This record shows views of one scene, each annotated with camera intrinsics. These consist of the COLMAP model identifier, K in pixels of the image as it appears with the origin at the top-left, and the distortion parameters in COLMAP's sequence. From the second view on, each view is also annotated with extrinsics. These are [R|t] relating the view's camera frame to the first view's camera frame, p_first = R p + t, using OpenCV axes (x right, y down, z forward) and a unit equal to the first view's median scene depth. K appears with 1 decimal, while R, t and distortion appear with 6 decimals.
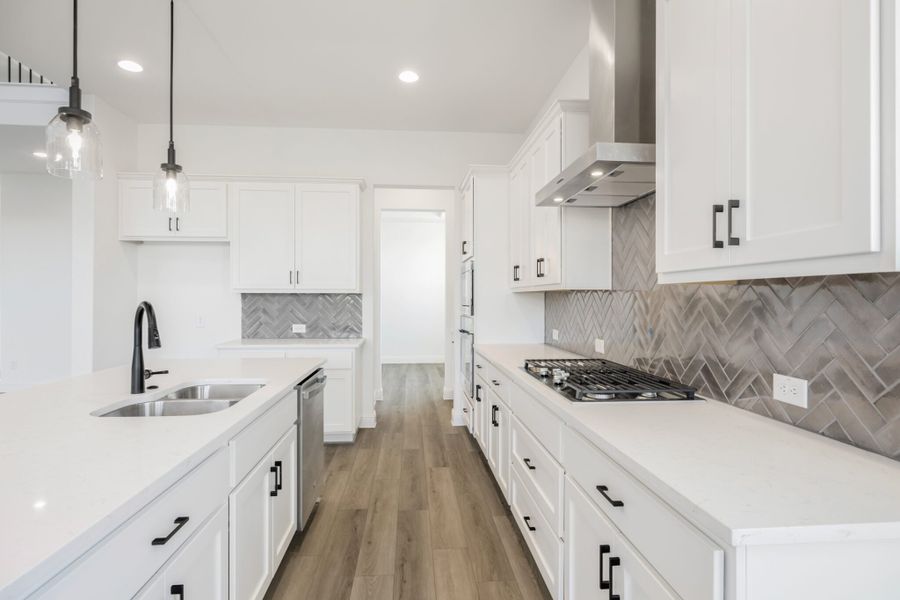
lens RADIAL K [[403.3, 0, 450.4], [0, 403.3, 298.9], [0, 0, 1]] dist [-0.005045, -0.000784]
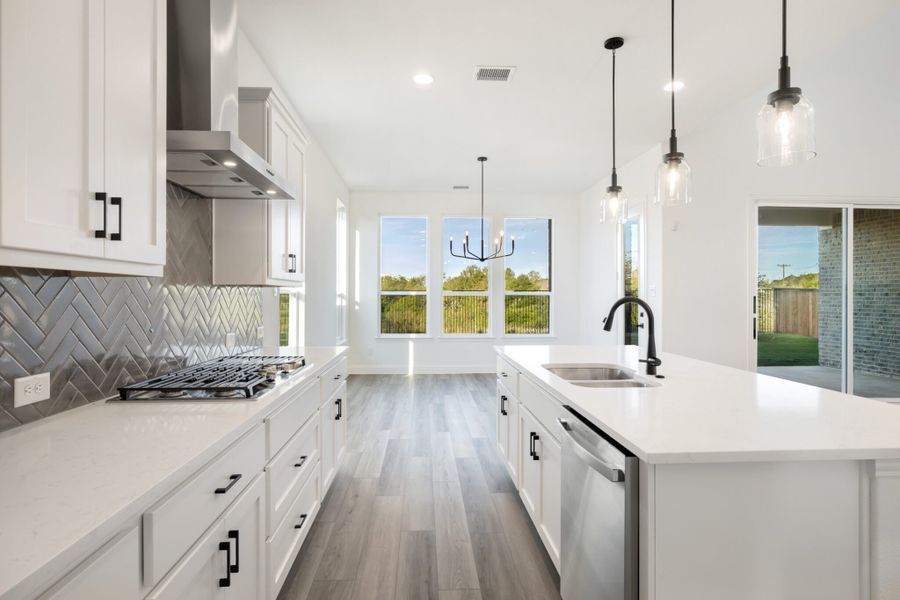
lens RADIAL K [[476.9, 0, 450.0], [0, 476.9, 300.0], [0, 0, 1]] dist [-0.000775, -0.000277]
pose [[-0.999287, 0.000818, 0.037758, -0.213316], [0.000869, 0.999999, 0.001313, 0.013856], [-0.037757, 0.001345, -0.999286, 2.146690]]
